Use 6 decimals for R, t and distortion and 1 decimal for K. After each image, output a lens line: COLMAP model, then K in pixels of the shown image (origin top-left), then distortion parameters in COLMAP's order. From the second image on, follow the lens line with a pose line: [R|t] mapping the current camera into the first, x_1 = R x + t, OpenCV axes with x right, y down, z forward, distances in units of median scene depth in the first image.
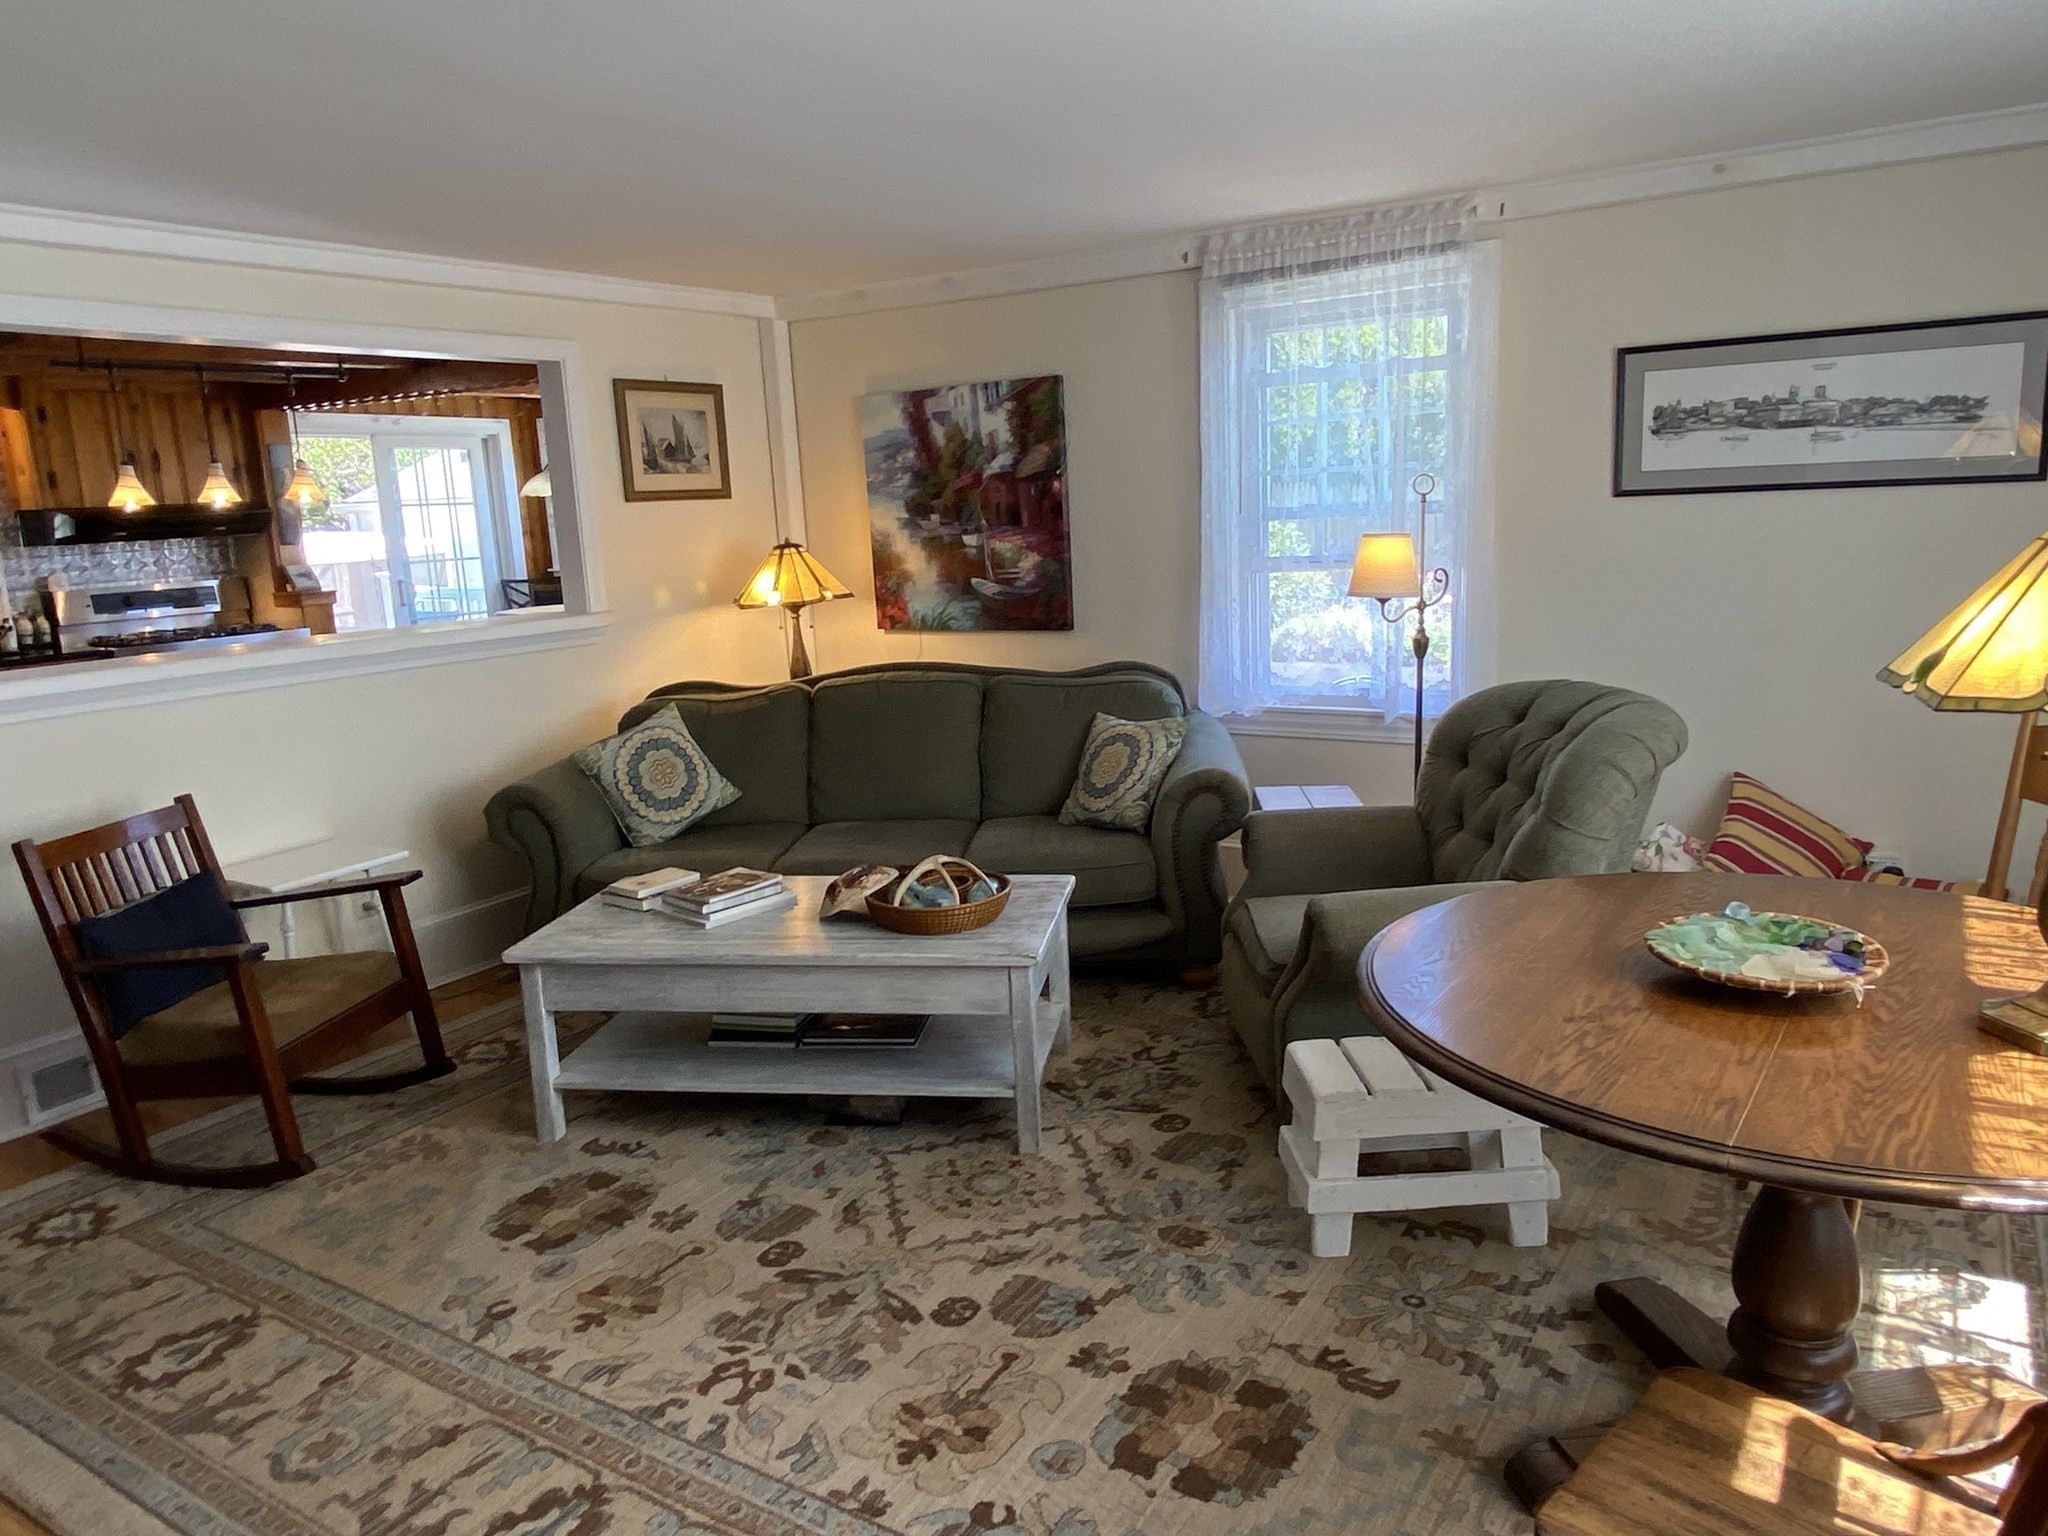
lens RADIAL K [[1414.3, 0, 1034.0], [0, 1414.3, 767.5], [0, 0, 1]] dist [0.012774, -0.003447]
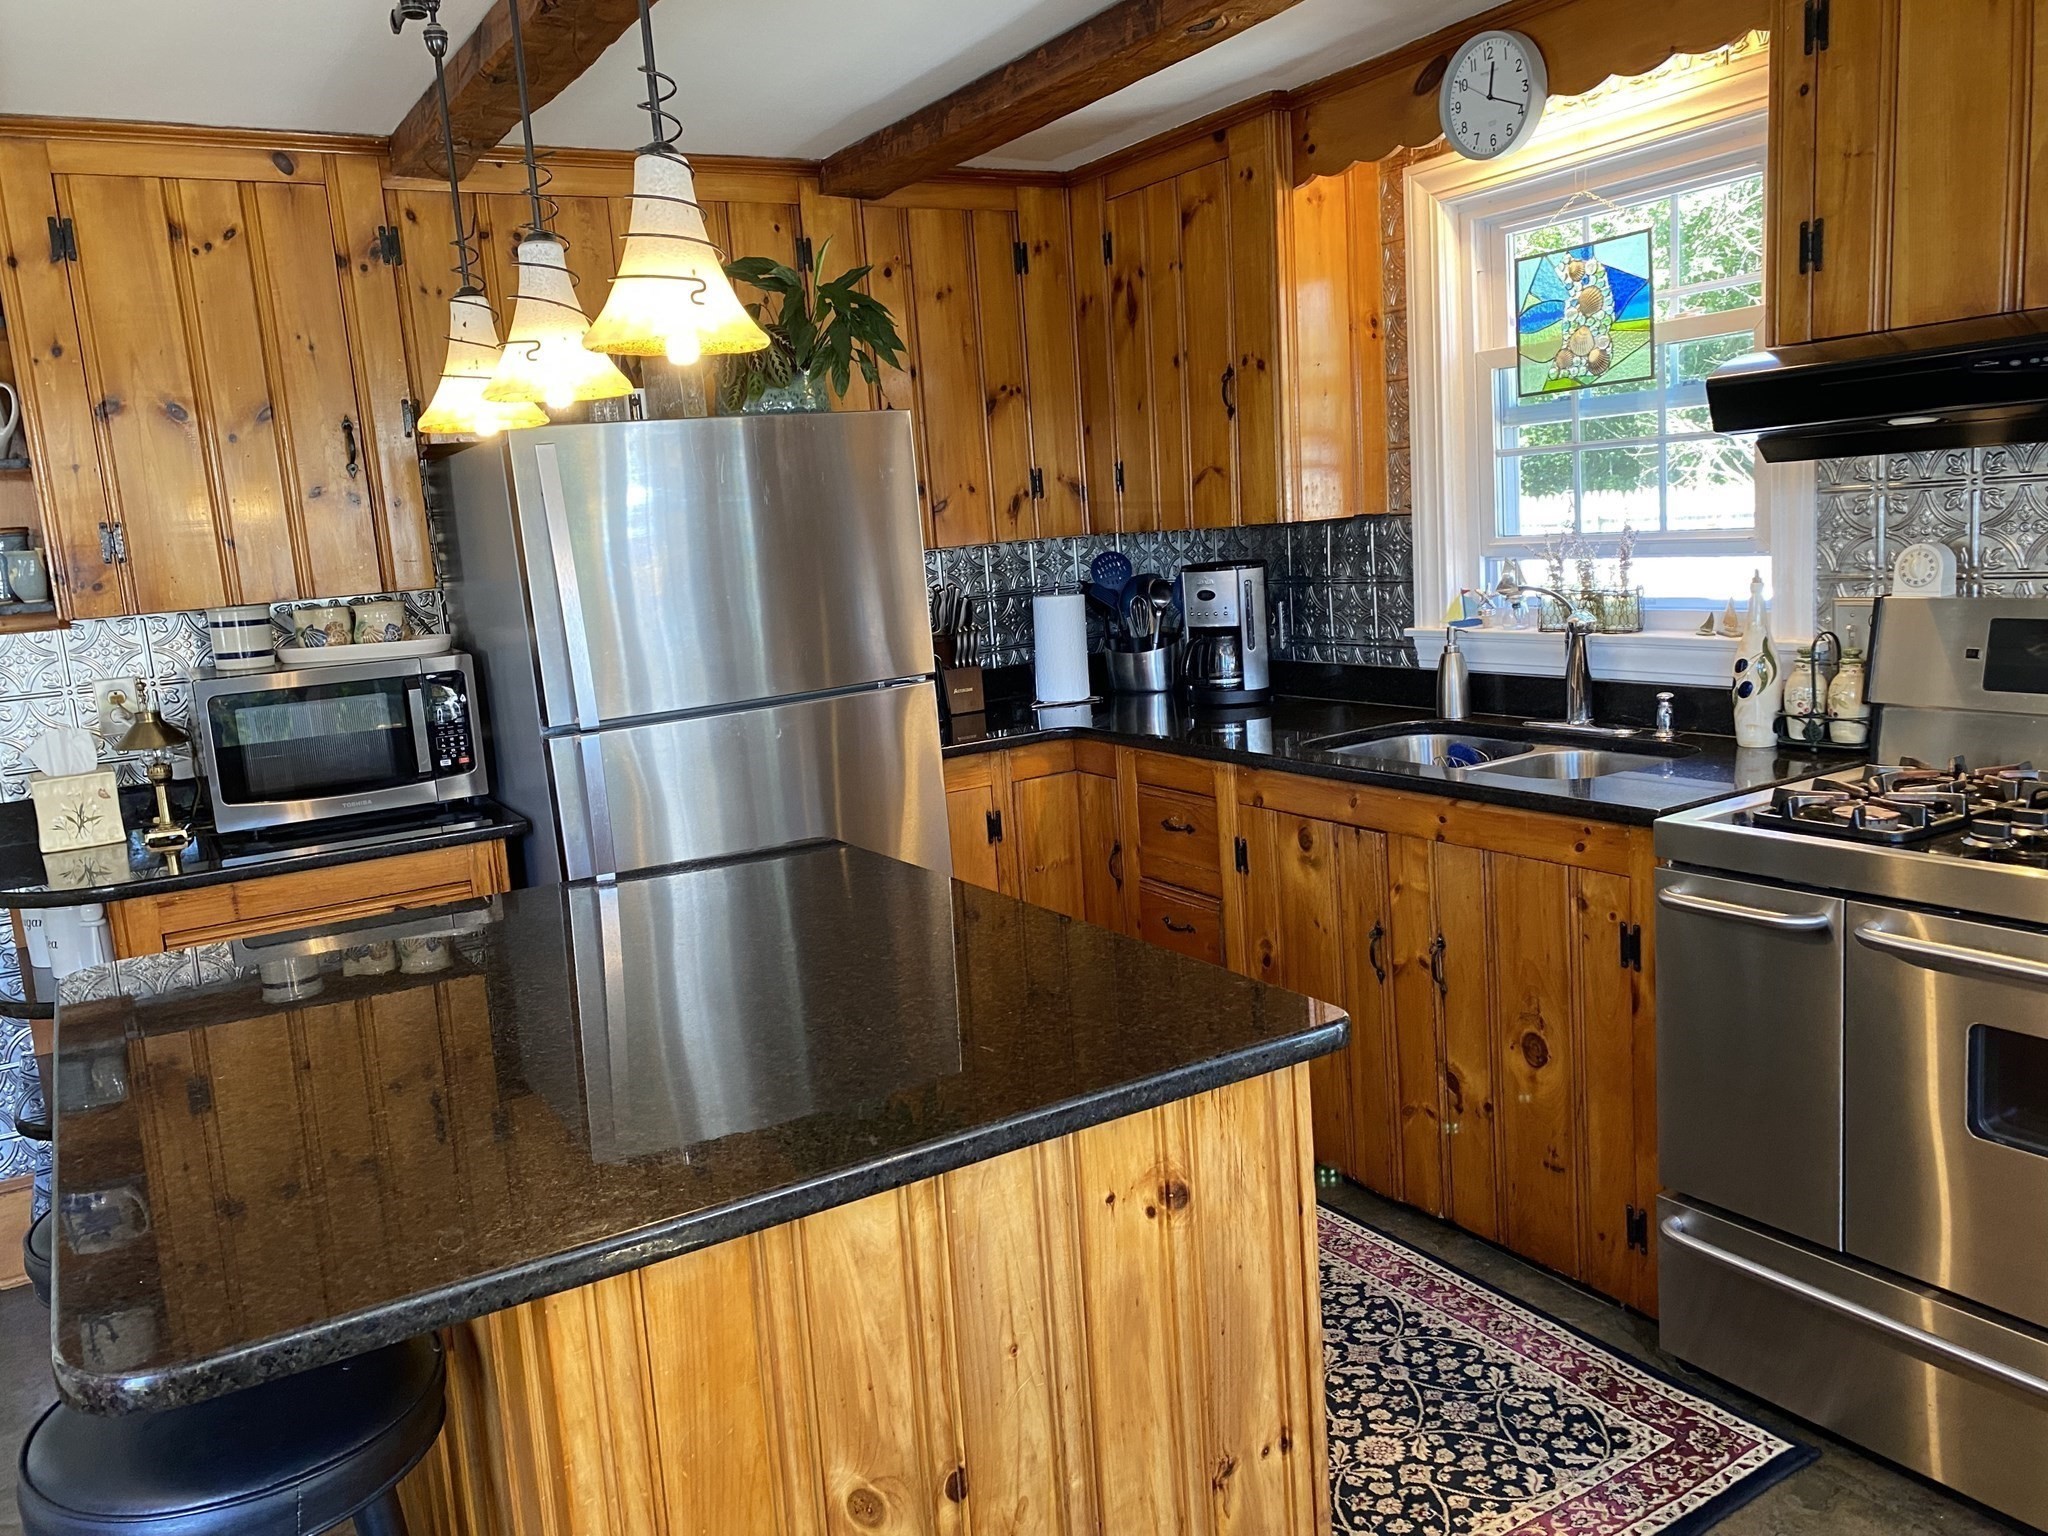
lens RADIAL K [[1549.3, 0, 1023.5], [0, 1549.3, 765.7], [0, 0, 1]] dist [0.032755, -0.032957]
pose [[-0.442877, 0.217480, -0.869806, -0.265023], [-0.083581, 0.955896, 0.281562, -0.156539], [0.892678, 0.197396, -0.405167, 0.897586]]
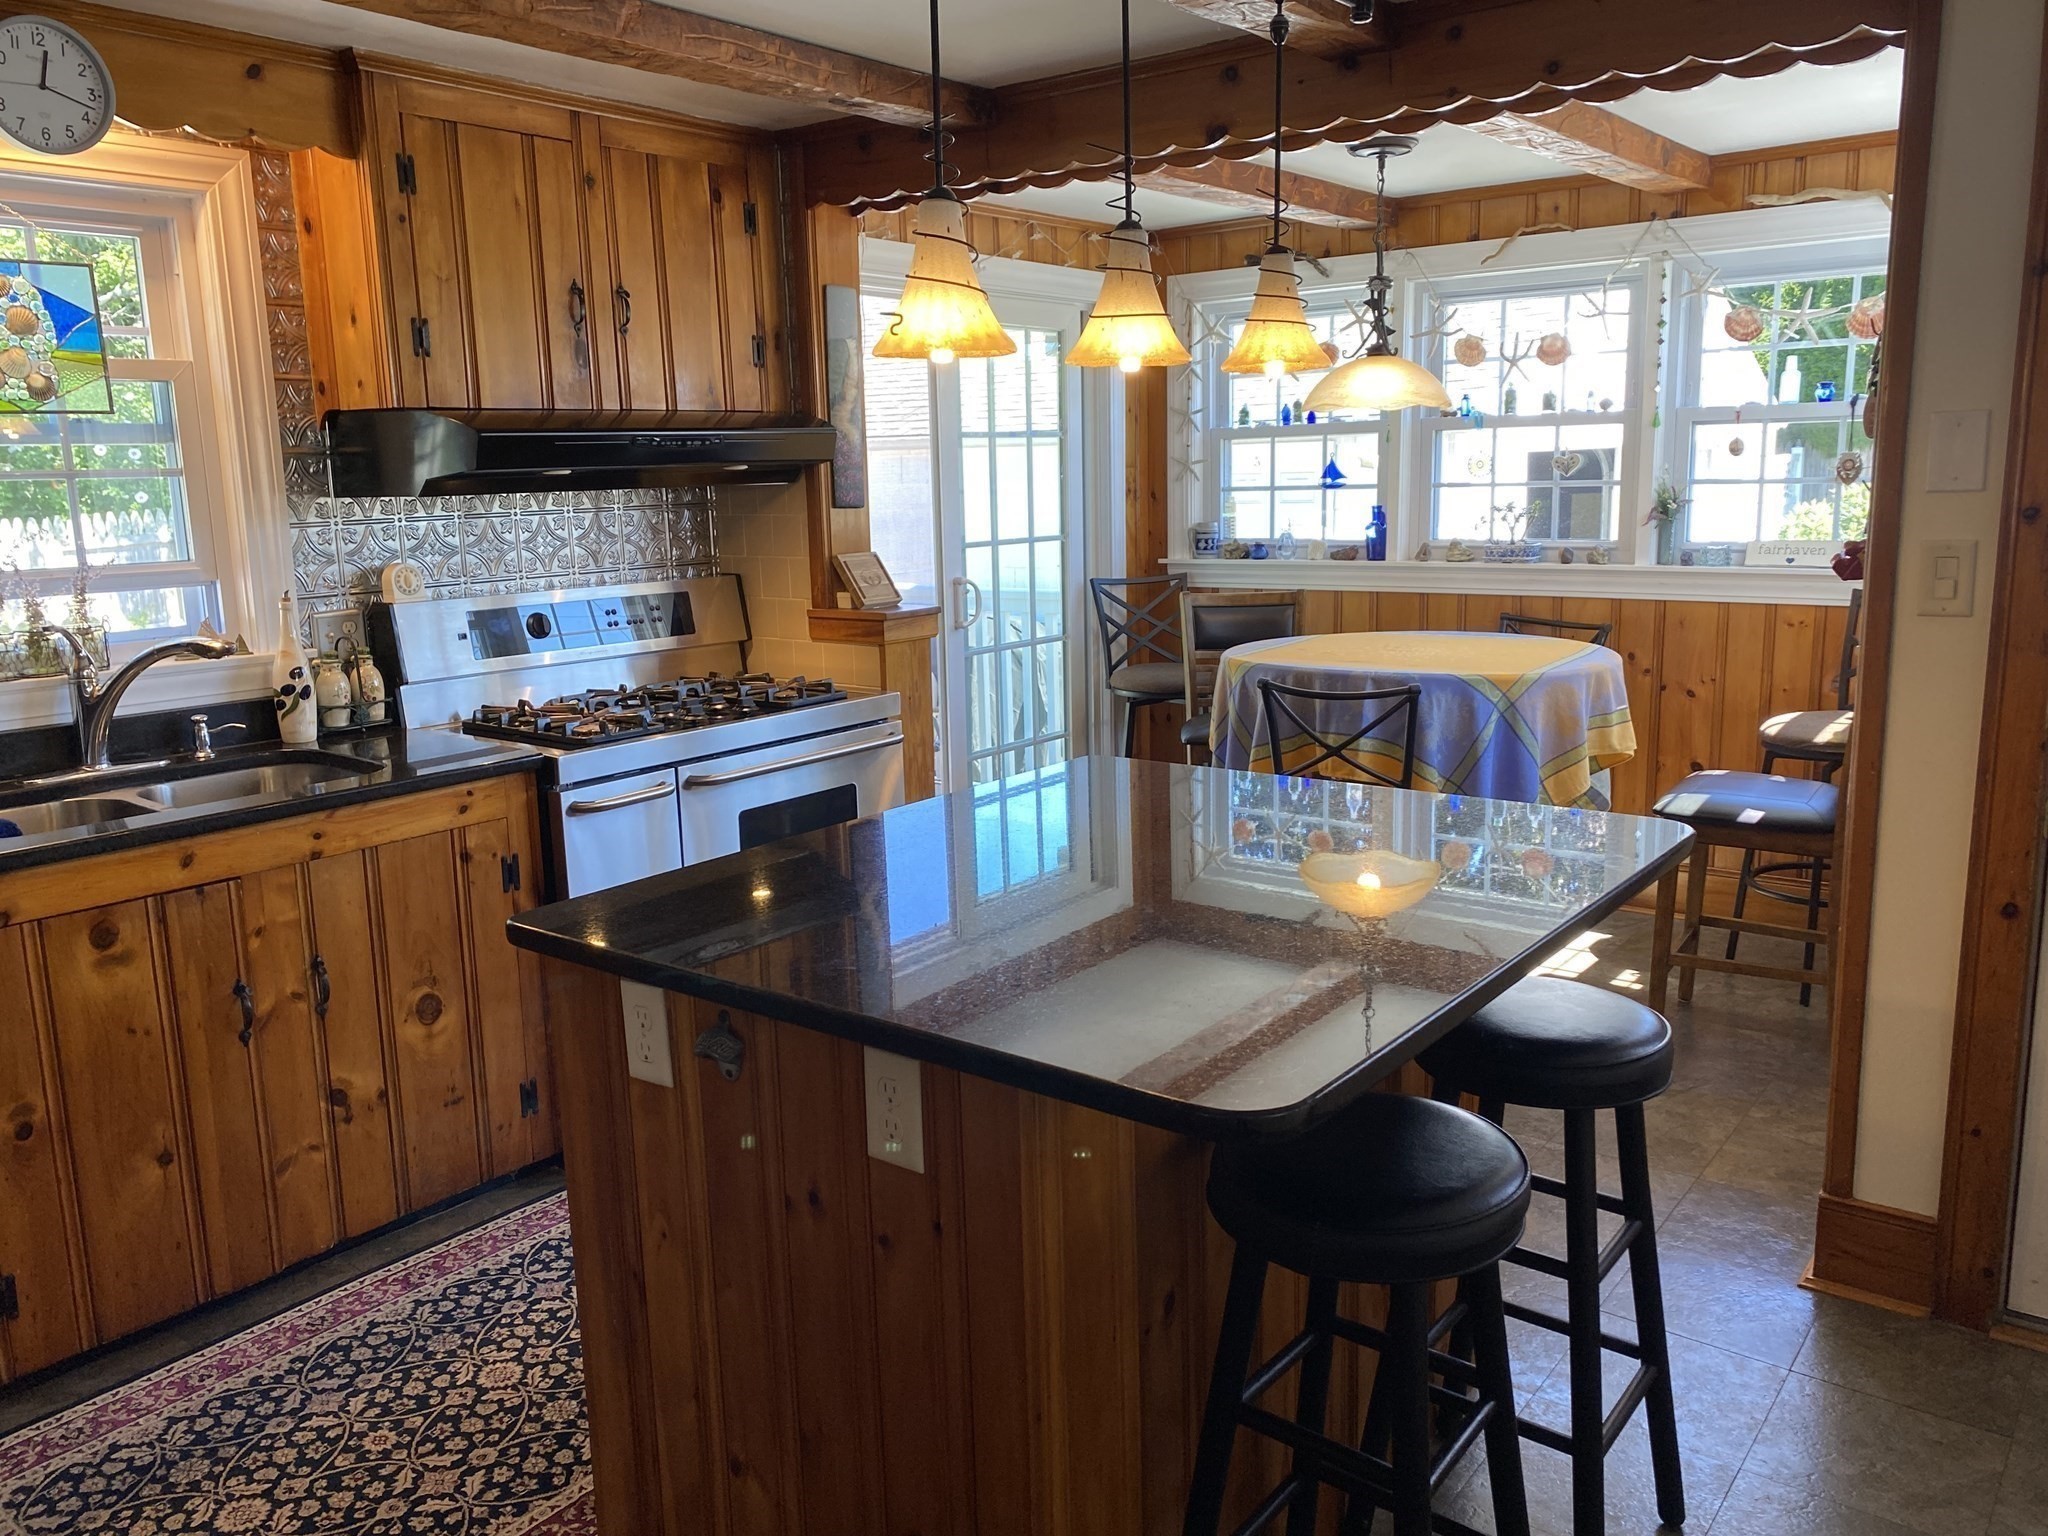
lens RADIAL K [[1549.3, 0, 1020.4], [0, 1549.3, 762.5], [0, 0, 1]] dist [0.032755, -0.032957]
pose [[0.994672, 0.040874, -0.094637, -0.418784], [-0.040795, 0.999164, 0.002762, -0.078070], [0.094671, 0.001113, 0.995508, 0.506522]]
